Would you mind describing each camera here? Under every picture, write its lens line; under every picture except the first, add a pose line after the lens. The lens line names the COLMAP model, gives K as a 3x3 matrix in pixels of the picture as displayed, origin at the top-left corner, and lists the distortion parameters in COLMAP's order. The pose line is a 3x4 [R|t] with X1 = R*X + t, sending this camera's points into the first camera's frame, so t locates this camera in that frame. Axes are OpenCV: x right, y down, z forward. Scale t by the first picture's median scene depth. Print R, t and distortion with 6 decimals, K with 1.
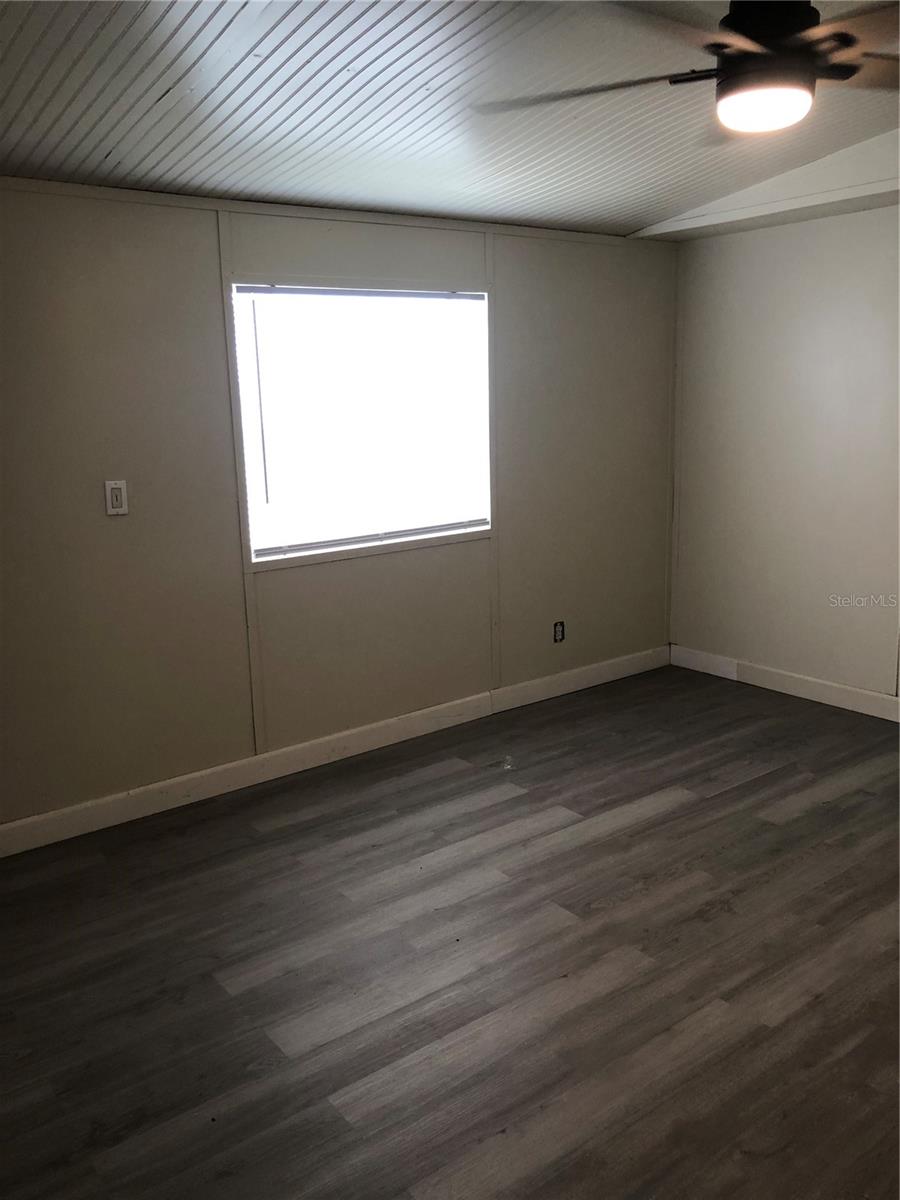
lens RADIAL K [[983.4, 0, 465.2], [0, 983.4, 601.1], [0, 0, 1]] dist [0.045992, -0.045606]
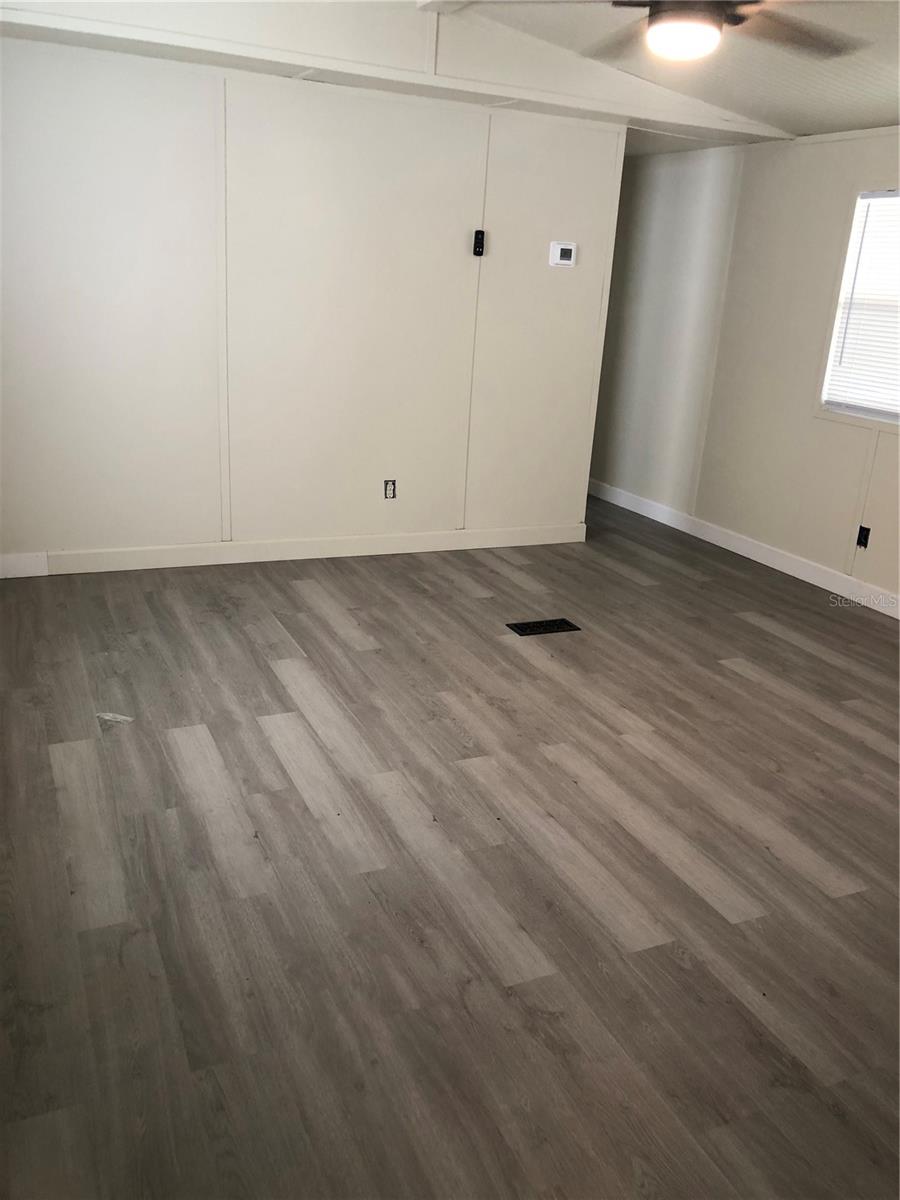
lens RADIAL K [[983.4, 0, 474.3], [0, 983.4, 592.0], [0, 0, 1]] dist [0.045992, -0.045606]
pose [[0.216518, -0.262431, 0.940346, -0.667718], [0.144254, 0.961221, 0.235042, -0.080758], [-0.965562, 0.084758, 0.245979, 0.586722]]
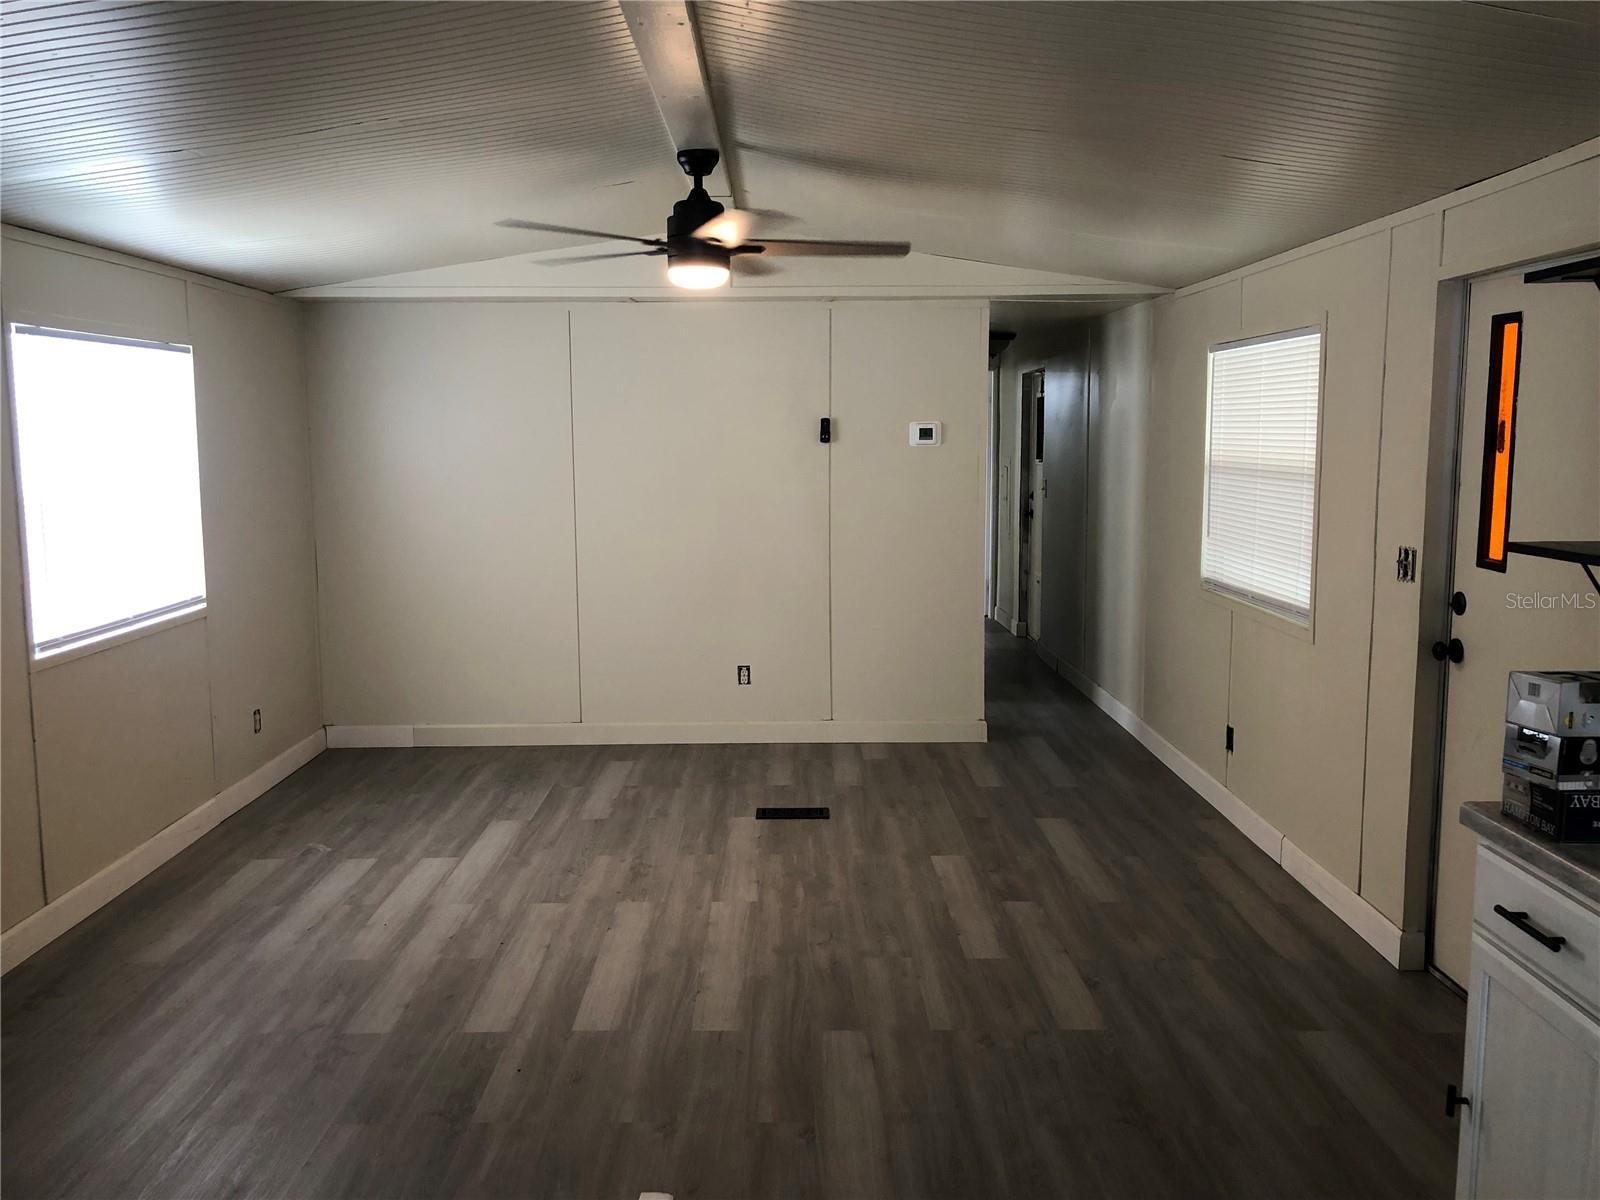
lens RADIAL K [[1311.2, 0, 803.0], [0, 1311.2, 597.3], [0, 0, 1]] dist [0.045992, -0.045606]
pose [[0.605220, -0.081838, 0.791840, -0.714996], [0.165526, 0.985898, -0.024622, 0.042745], [-0.778659, 0.145972, 0.610232, -0.160130]]
